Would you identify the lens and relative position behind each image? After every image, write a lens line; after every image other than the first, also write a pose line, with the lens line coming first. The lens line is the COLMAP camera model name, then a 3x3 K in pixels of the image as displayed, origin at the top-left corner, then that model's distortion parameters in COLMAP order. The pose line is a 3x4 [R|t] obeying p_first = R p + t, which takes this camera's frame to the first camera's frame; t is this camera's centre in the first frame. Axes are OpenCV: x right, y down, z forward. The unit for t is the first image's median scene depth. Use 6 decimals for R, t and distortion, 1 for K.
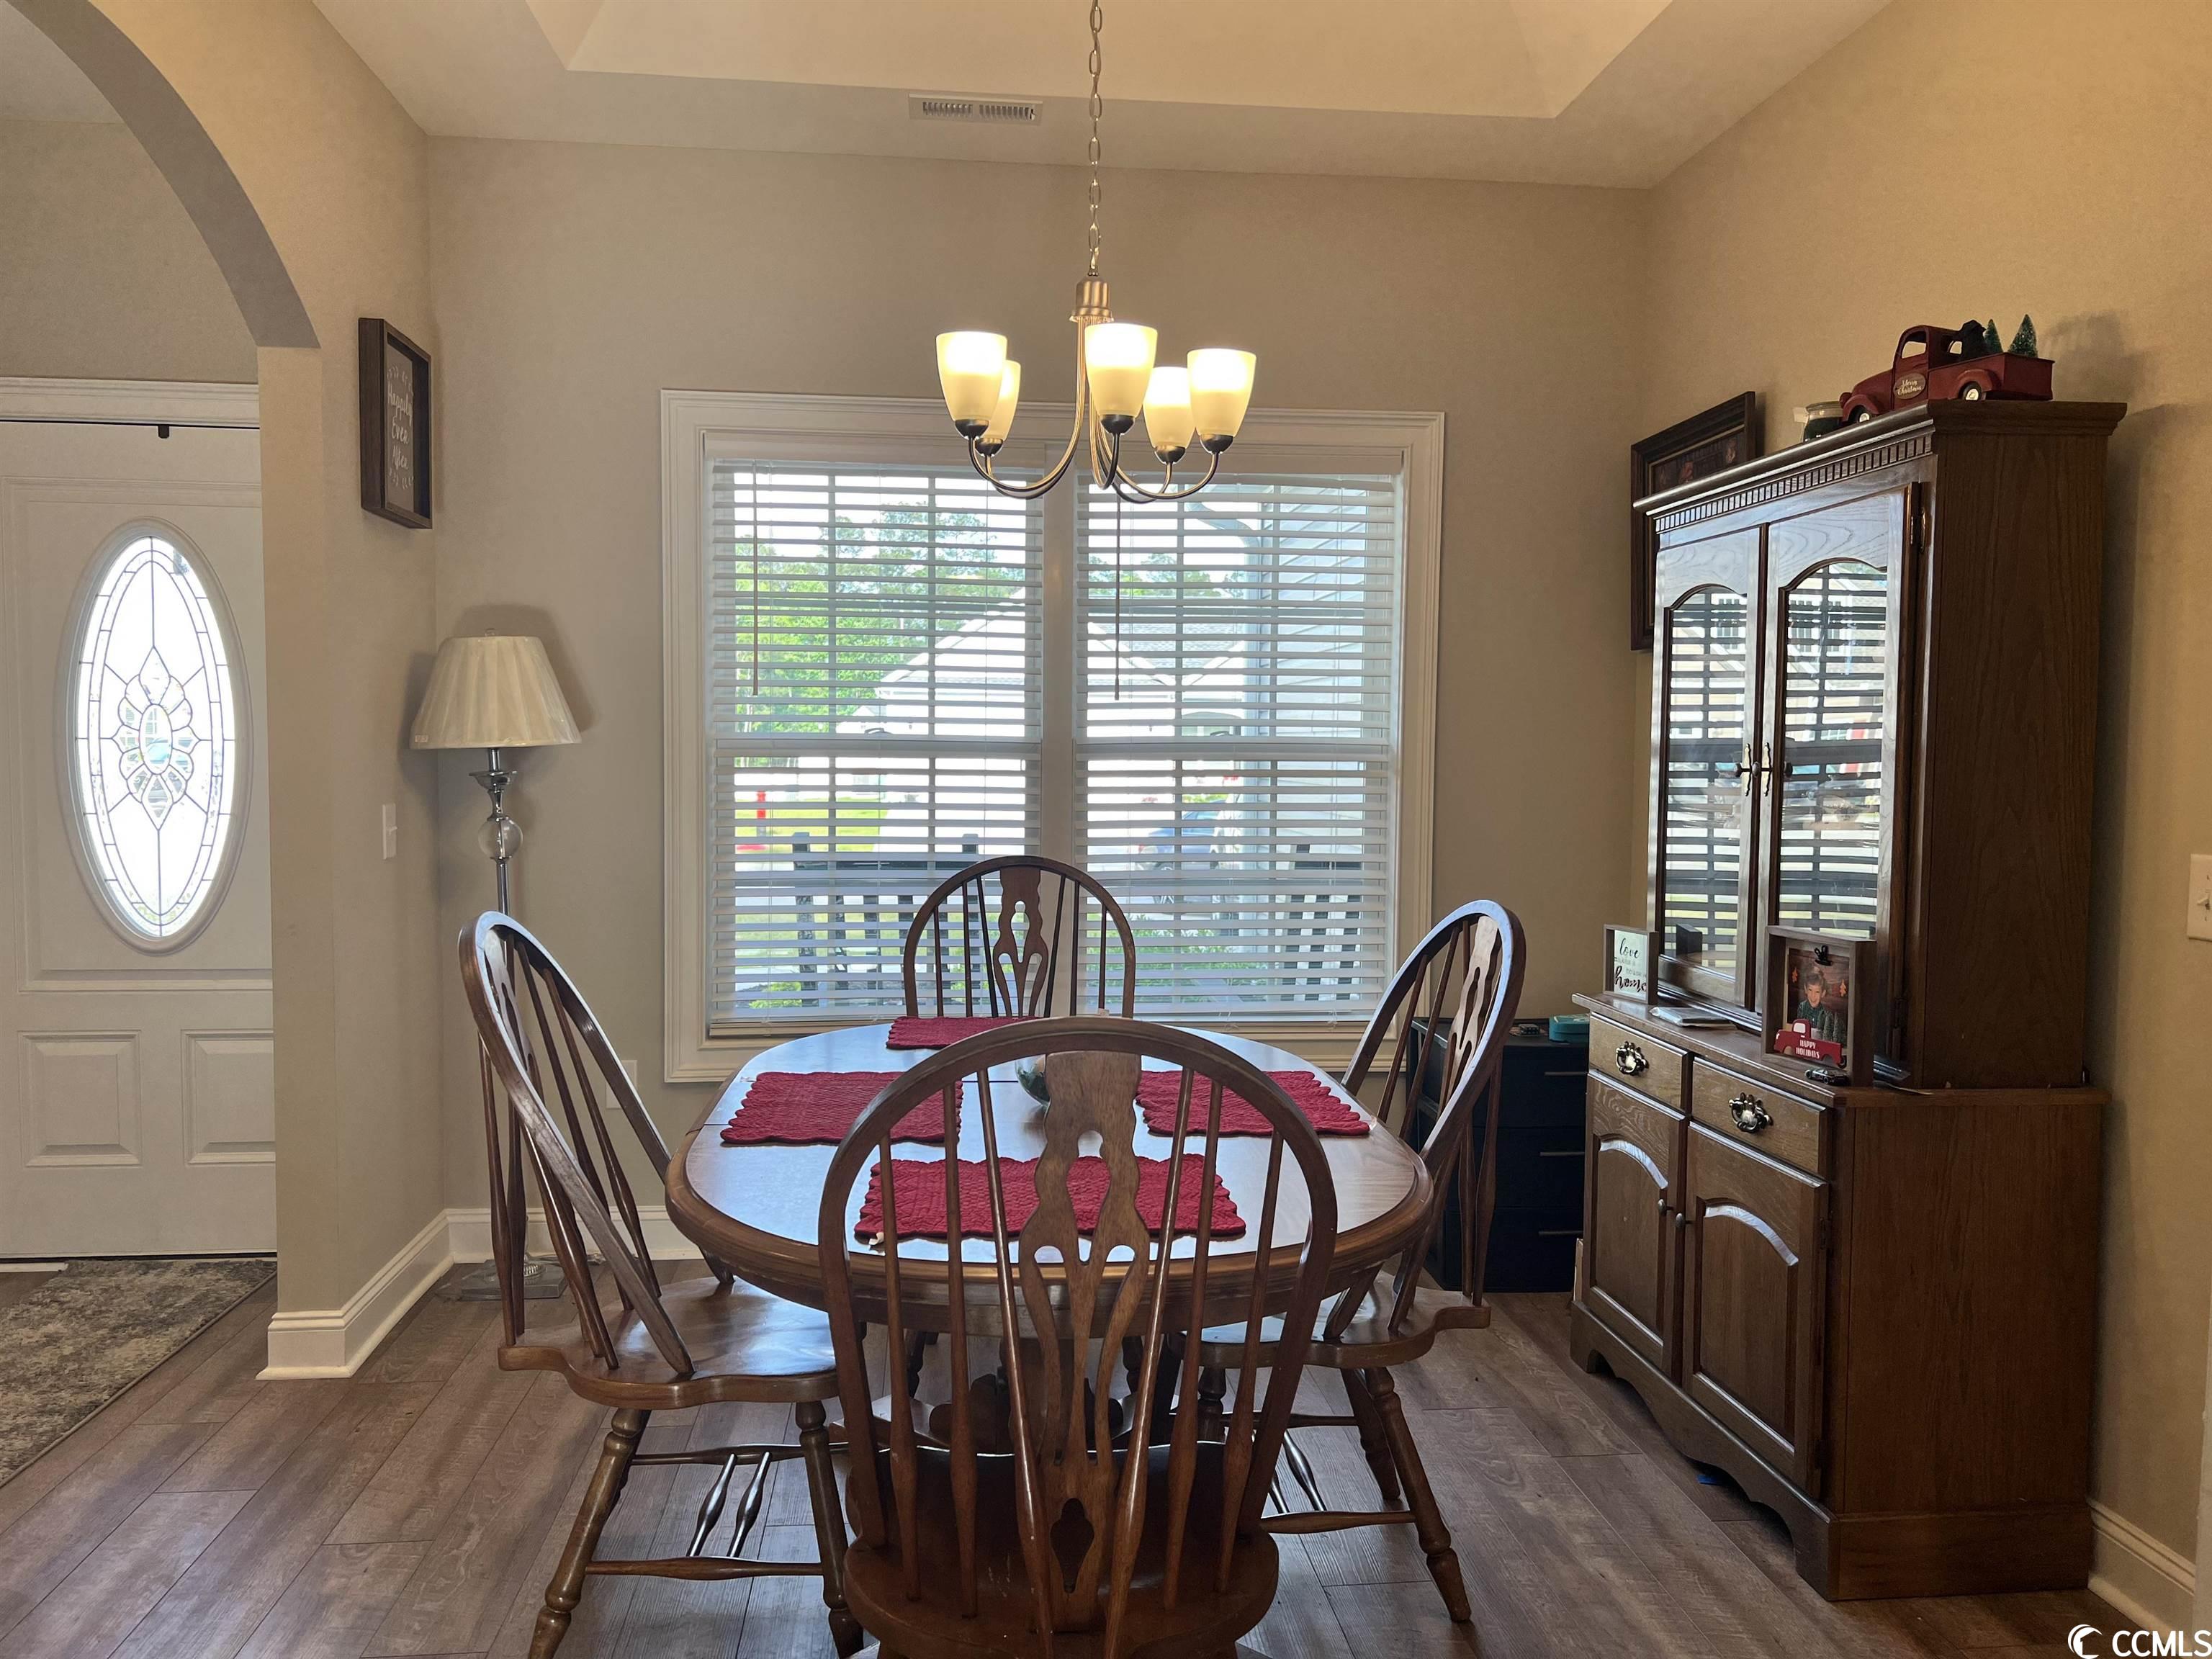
lens RADIAL K [[1674.7, 0, 1106.0], [0, 1674.7, 829.5], [0, 0, 1]] dist [0.067868, -0.093759]
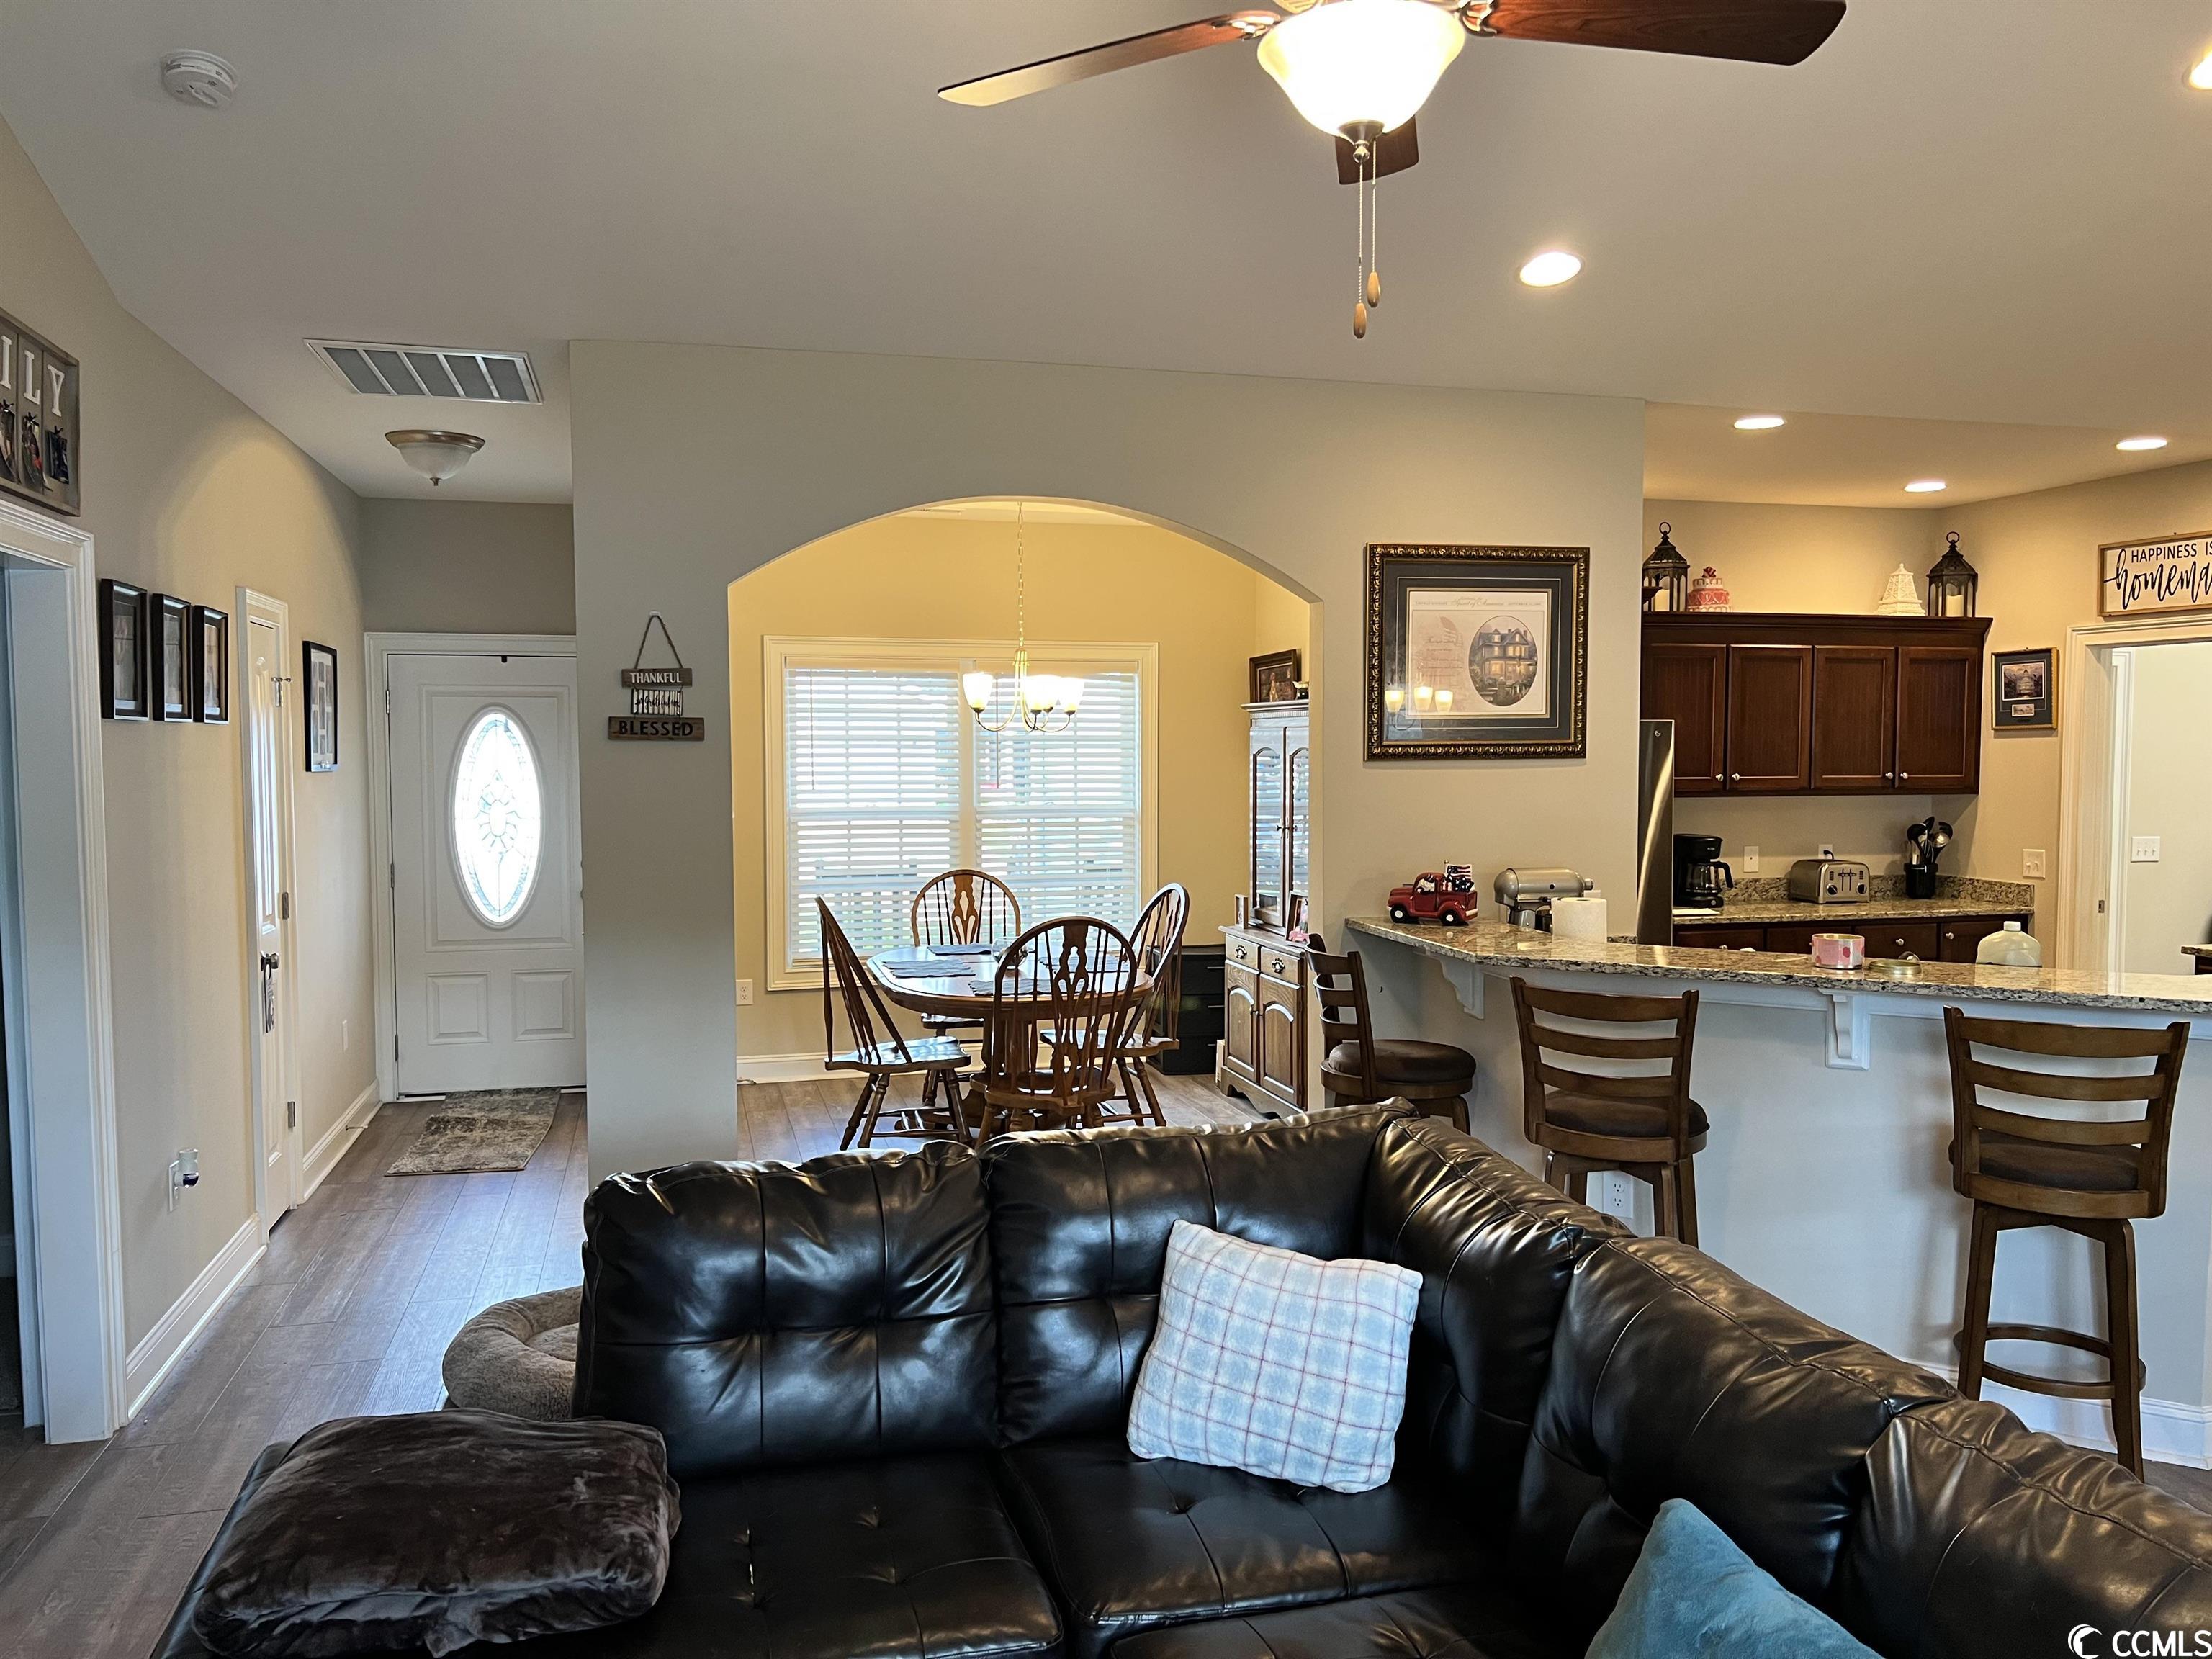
lens RADIAL K [[1674.7, 0, 1106.0], [0, 1674.7, 829.5], [0, 0, 1]] dist [0.067868, -0.093759]
pose [[0.988004, -0.018134, 0.153362, -0.196244], [0.018306, 0.999832, 0.000291, -0.032184], [-0.153342, 0.002520, 0.988170, -1.108448]]
